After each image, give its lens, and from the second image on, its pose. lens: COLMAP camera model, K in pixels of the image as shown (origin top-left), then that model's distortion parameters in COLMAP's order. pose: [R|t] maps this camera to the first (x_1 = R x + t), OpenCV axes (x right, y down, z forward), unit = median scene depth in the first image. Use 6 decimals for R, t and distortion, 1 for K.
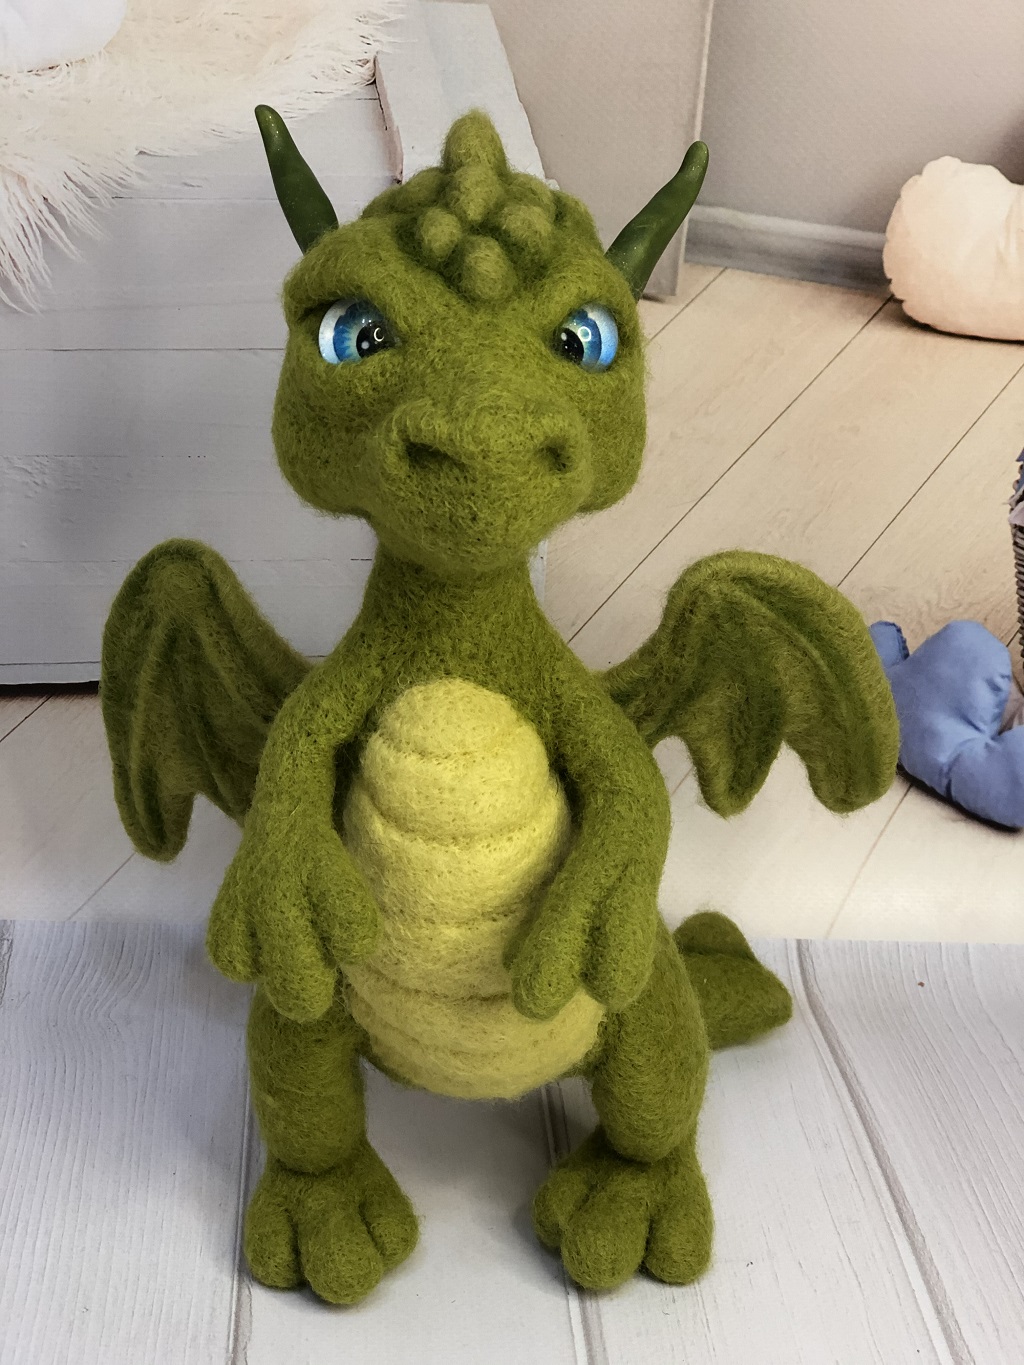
lens RADIAL K [[2285.5, 0, 480.0], [0, 2285.5, 673.7], [0, 0, 1]] dist [0.006466, 0.173481]
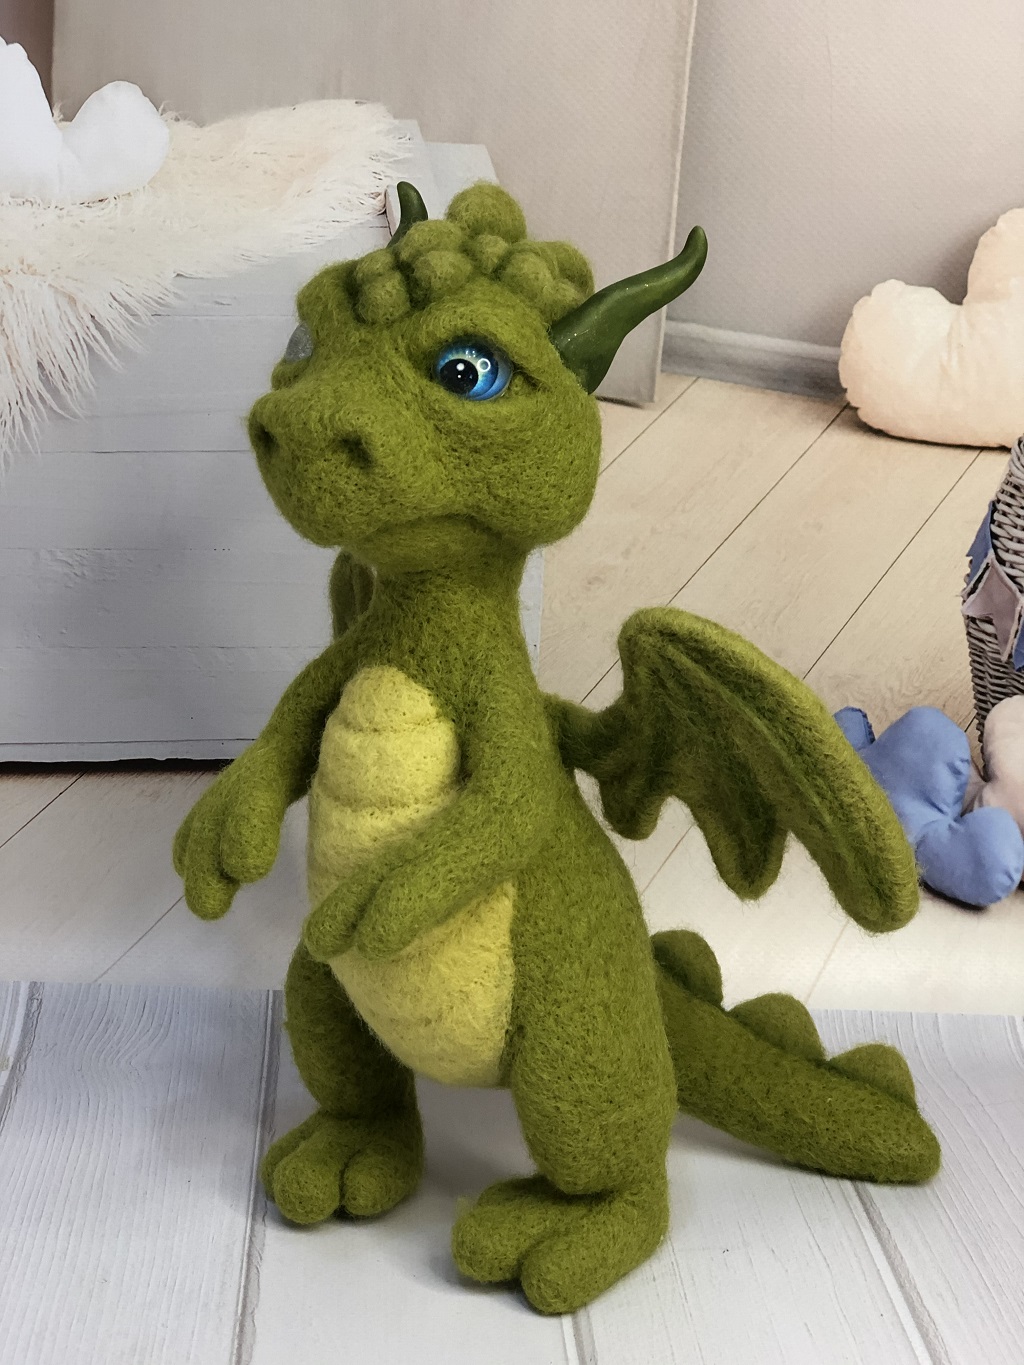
lens RADIAL K [[2285.5, 0, 480.0], [0, 2285.5, 673.7], [0, 0, 1]] dist [0.006466, 0.173481]
pose [[0.999953, 0.000279, -0.009659, 0.011751], [-0.001706, 0.988976, -0.148064, 0.131884], [0.009511, 0.148073, 0.988931, -0.085276]]
